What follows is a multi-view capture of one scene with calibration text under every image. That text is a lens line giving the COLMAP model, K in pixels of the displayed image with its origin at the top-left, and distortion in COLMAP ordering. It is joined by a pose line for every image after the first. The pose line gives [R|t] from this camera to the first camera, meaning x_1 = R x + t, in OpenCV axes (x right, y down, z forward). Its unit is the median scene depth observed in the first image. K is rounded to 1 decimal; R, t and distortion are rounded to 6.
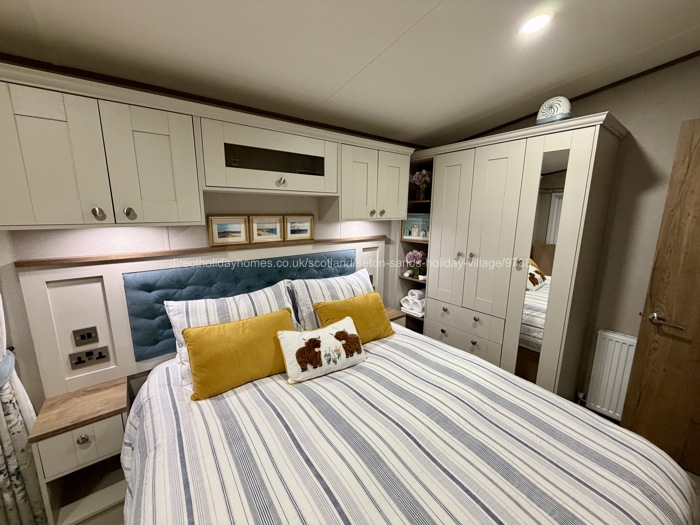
lens RADIAL K [[261.2, 0, 350.0], [0, 261.2, 262.5], [0, 0, 1]] dist [0.000502, 0.000011]
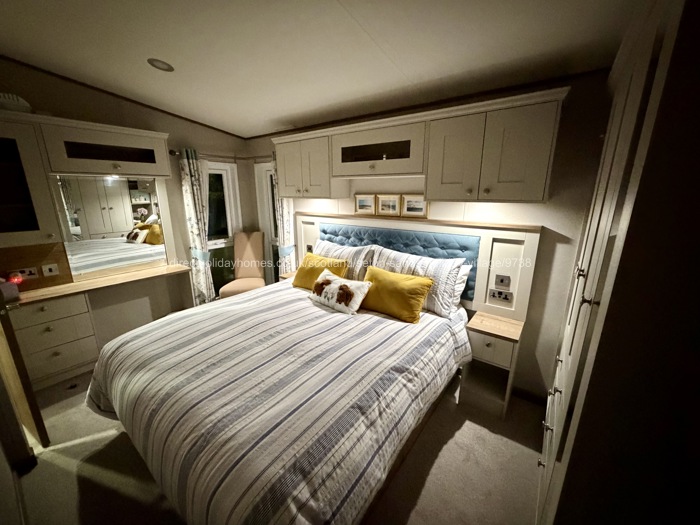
lens RADIAL K [[279.2, 0, 350.0], [0, 279.2, 262.5], [0, 0, 1]] dist [0.000894, -0.000002]
pose [[0.285415, 0.242884, -0.927117, 0.974909], [-0.176583, 0.964121, 0.198216, -0.098668], [0.941996, 0.107139, 0.318064, 0.442933]]
